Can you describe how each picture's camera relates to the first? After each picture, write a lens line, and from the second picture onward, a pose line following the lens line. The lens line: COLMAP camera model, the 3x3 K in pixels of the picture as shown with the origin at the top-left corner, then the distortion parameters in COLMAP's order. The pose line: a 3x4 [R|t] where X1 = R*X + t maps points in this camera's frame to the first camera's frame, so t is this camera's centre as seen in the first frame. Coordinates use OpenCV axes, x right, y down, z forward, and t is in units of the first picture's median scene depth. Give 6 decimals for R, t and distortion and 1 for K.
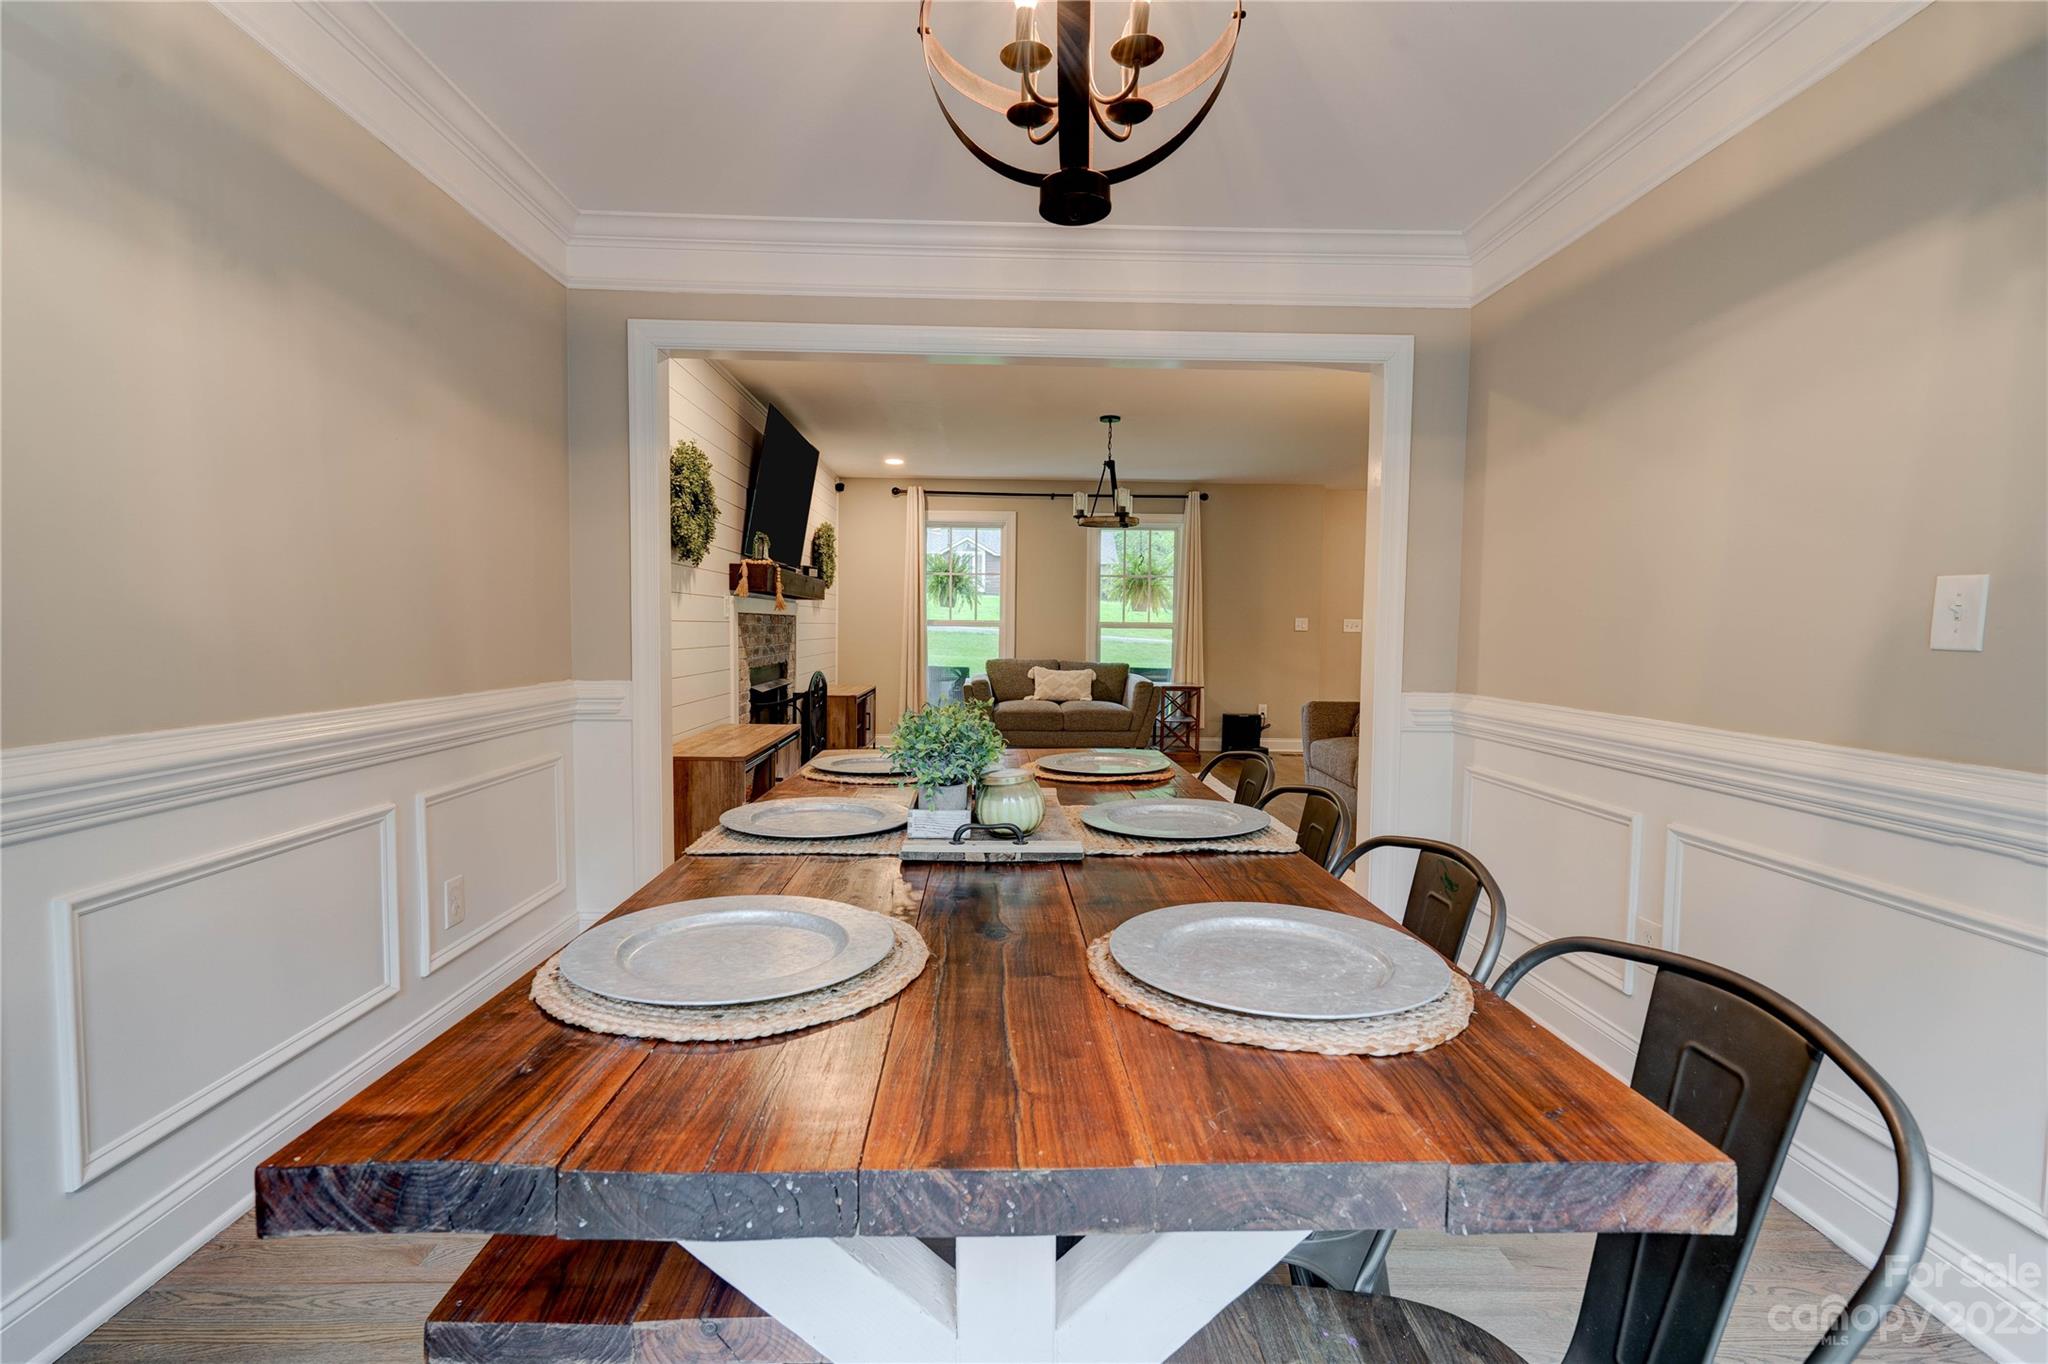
lens RADIAL K [[936.3, 0, 1011.3], [0, 936.3, 678.8], [0, 0, 1]] dist [-0.003563, 0.010337]
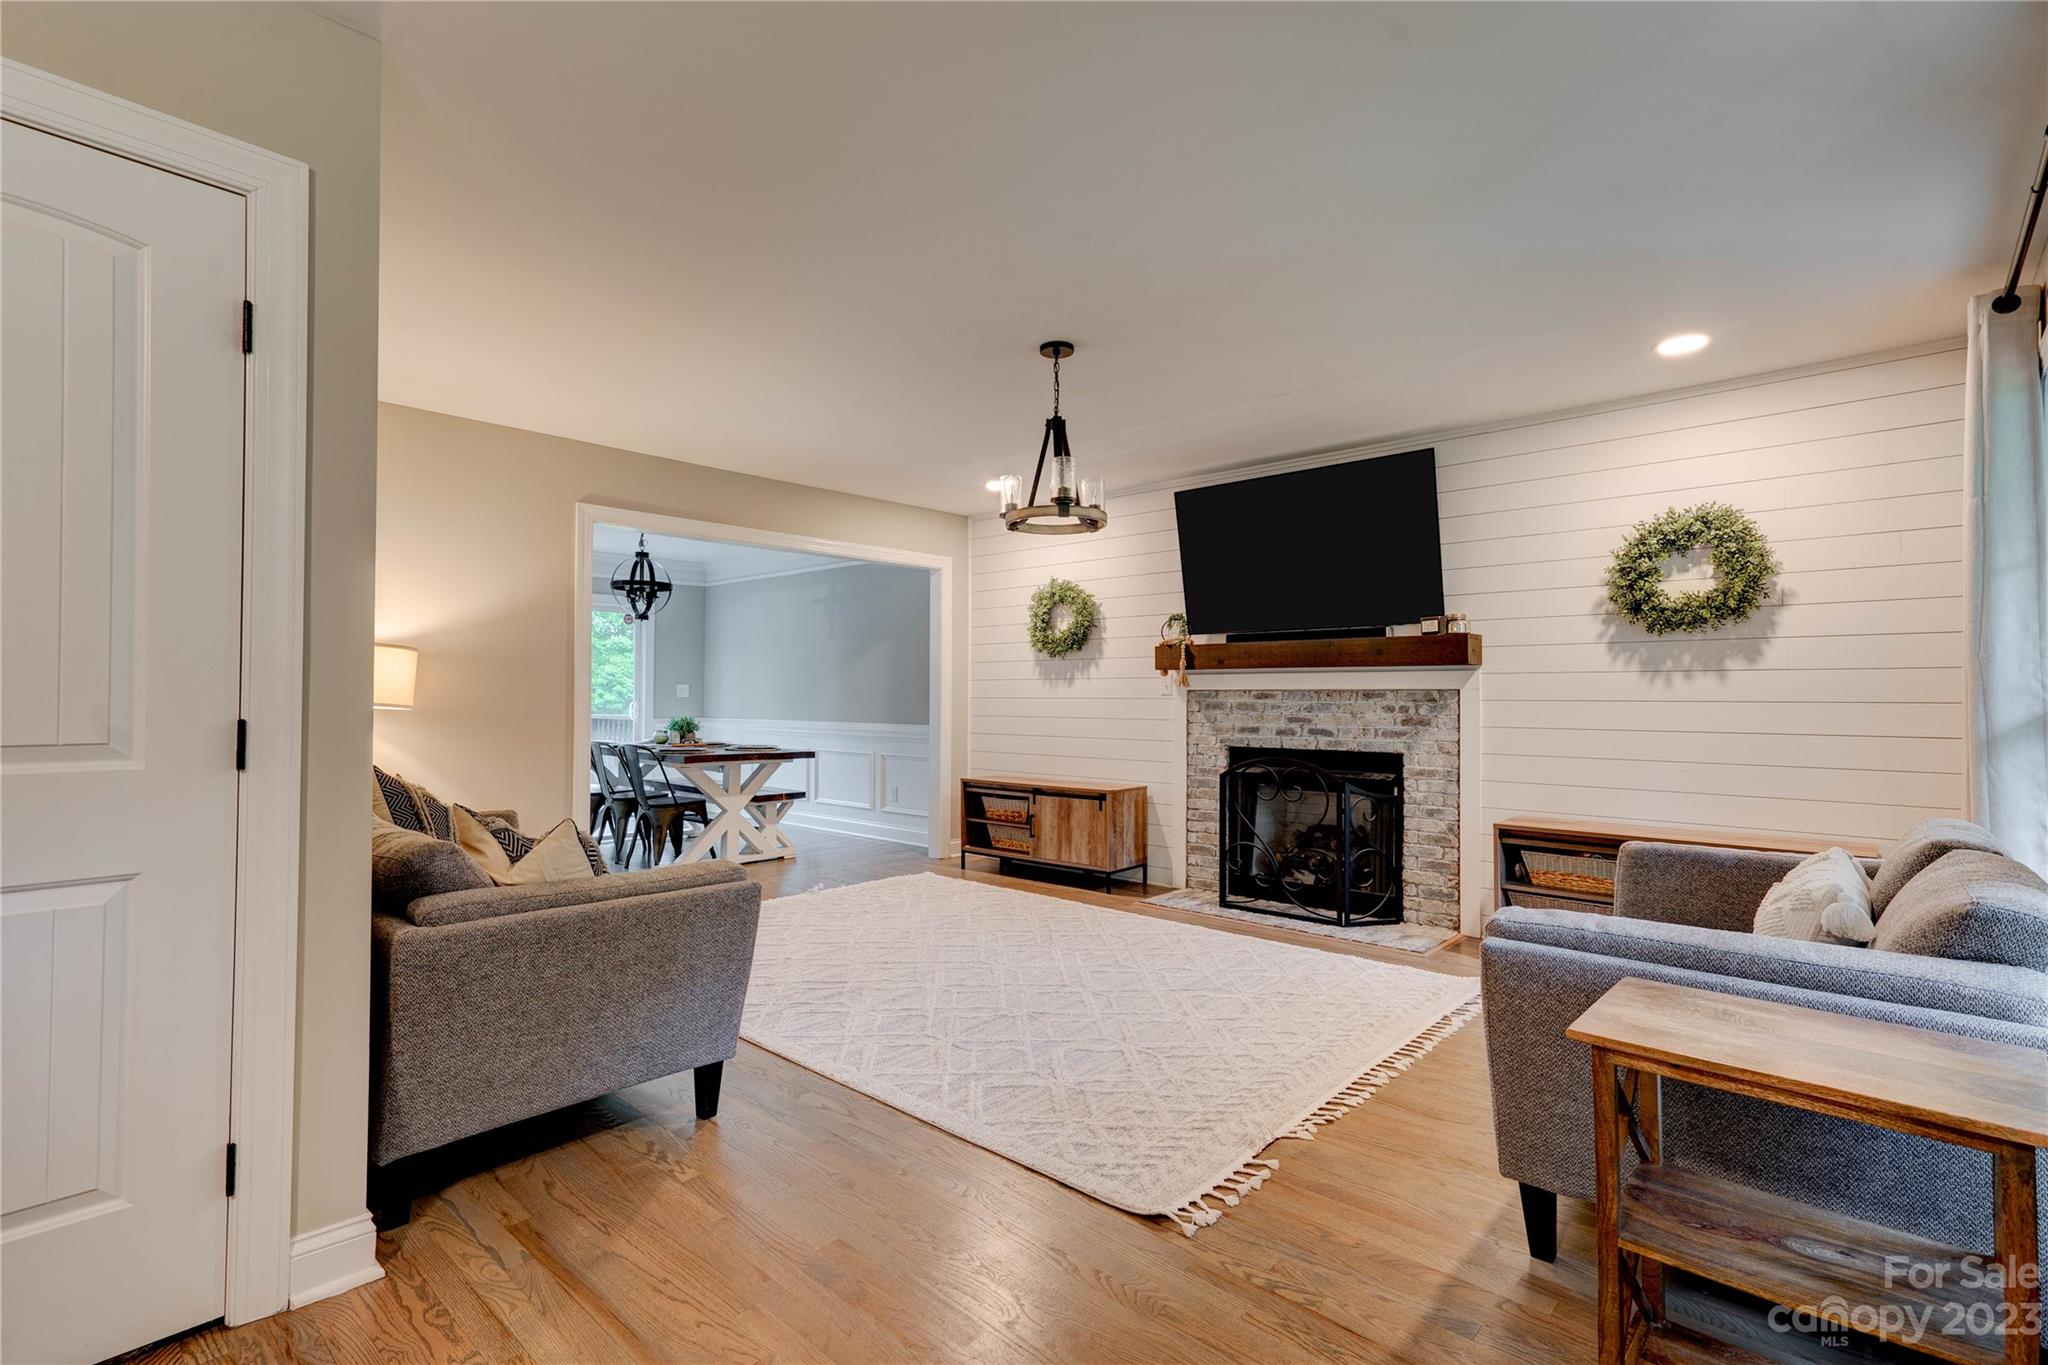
lens RADIAL K [[953.5, 0, 1024.0], [0, 953.5, 682.5], [0, 0, 1]] dist [0.000853, 0.000116]
pose [[-0.685203, -0.023996, -0.727957, 0.405637], [-0.051637, 0.998543, 0.015689, -0.055462], [0.726520, 0.048339, -0.685443, 1.032409]]
